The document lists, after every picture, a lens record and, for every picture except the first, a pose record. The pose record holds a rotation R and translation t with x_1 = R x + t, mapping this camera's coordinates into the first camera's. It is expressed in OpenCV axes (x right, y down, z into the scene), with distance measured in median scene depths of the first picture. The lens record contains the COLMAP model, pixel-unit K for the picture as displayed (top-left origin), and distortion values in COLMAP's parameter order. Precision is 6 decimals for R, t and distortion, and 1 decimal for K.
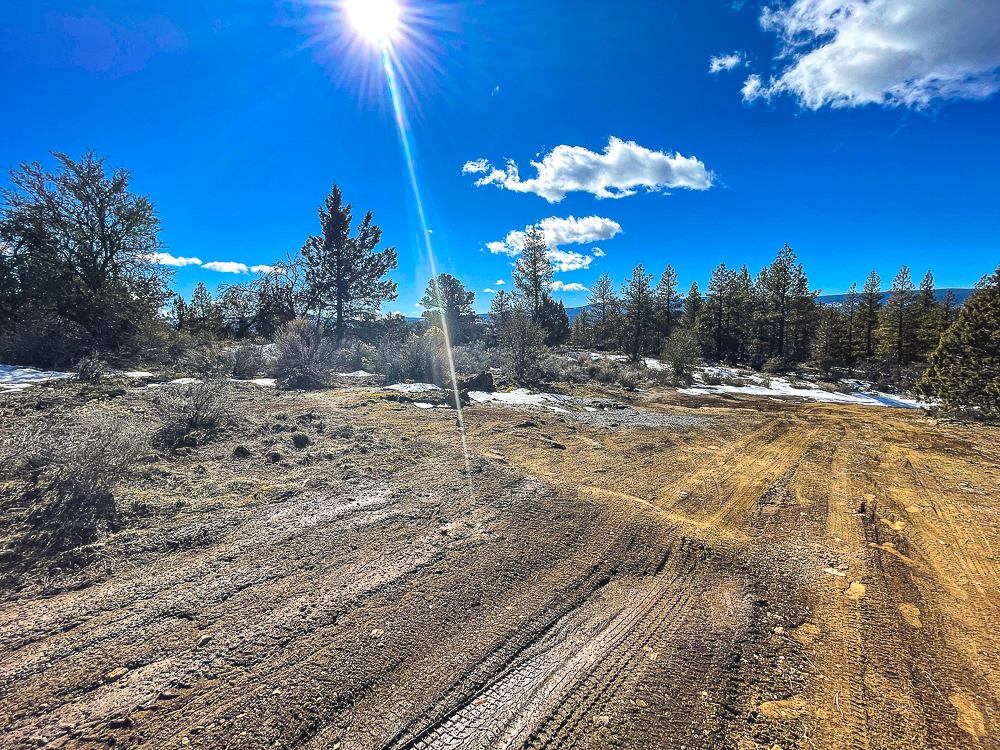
lens RADIAL K [[401.3, 0, 497.2], [0, 401.3, 376.3], [0, 0, 1]] dist [-0.005119, 0.000772]
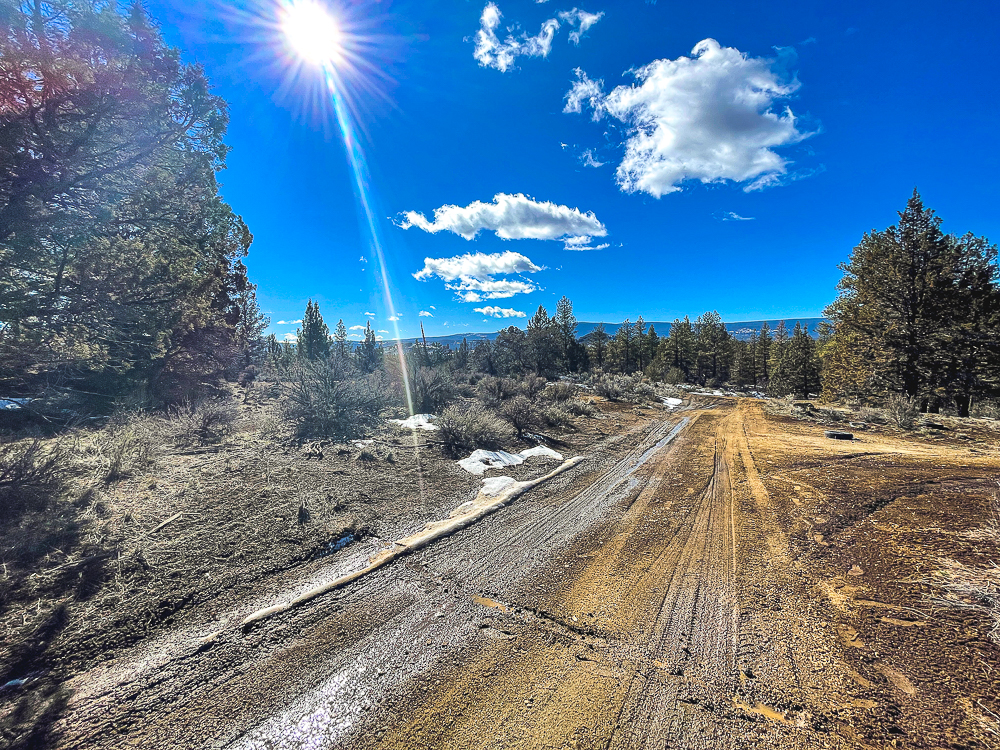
lens RADIAL K [[401.3, 0, 497.5], [0, 401.3, 376.7], [0, 0, 1]] dist [-0.005119, 0.000772]
pose [[0.989982, -0.007317, 0.141003, -0.429200], [0.014763, 0.998546, -0.051838, 0.018767], [-0.140419, 0.053400, 0.988651, -0.529639]]
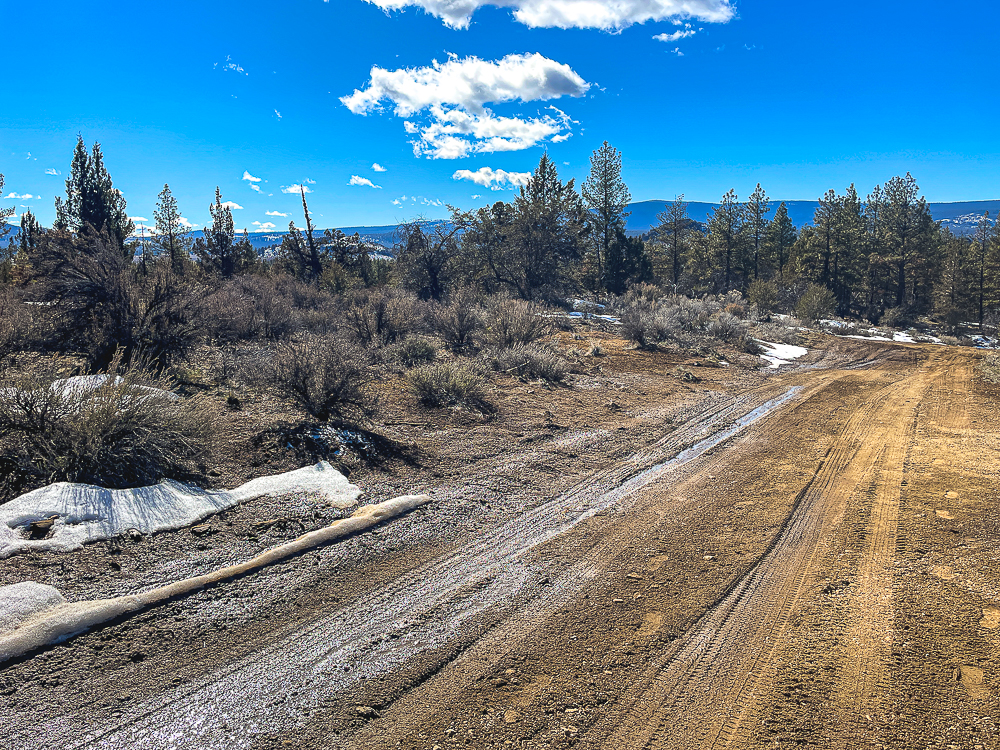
lens RADIAL K [[751.9, 0, 500.8], [0, 751.9, 360.5], [0, 0, 1]] dist [0.081899, -0.102771]
pose [[0.989115, -0.007506, 0.146951, -0.365751], [0.004088, 0.999714, 0.023547, 0.021030], [-0.147086, -0.022690, 0.988863, -0.473552]]
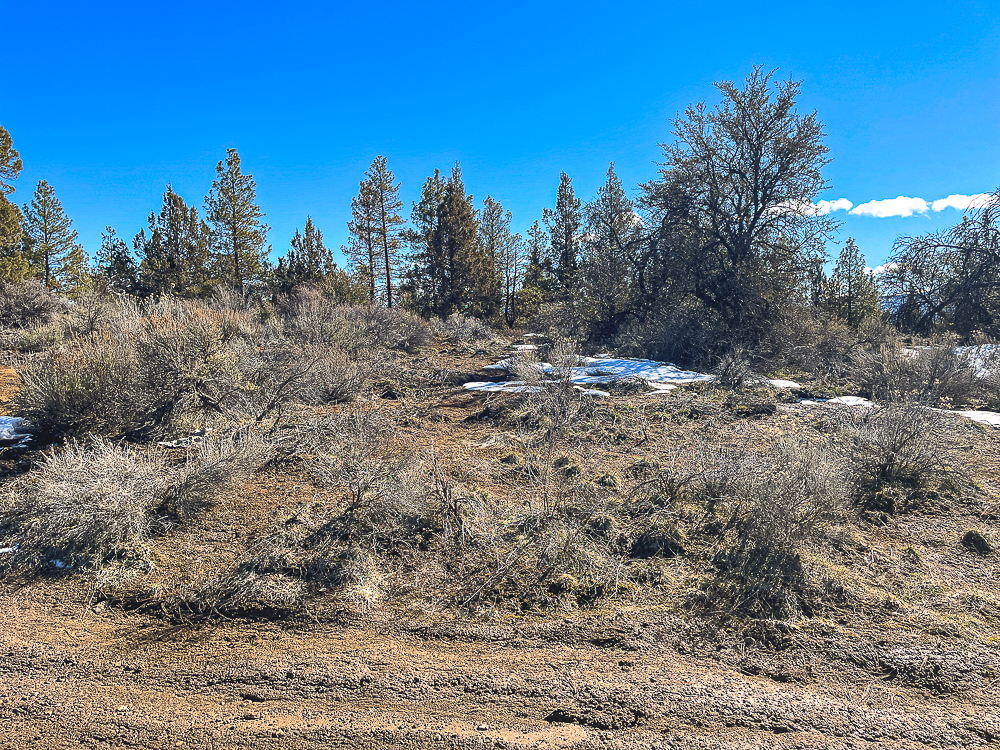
lens RADIAL K [[751.9, 0, 497.9], [0, 751.9, 360.5], [0, 0, 1]] dist [0.081899, -0.102771]
pose [[0.494207, 0.050523, -0.867875, -0.052951], [-0.102222, 0.994762, -0.000300, 0.007277], [0.863313, 0.088864, 0.496783, -0.057038]]
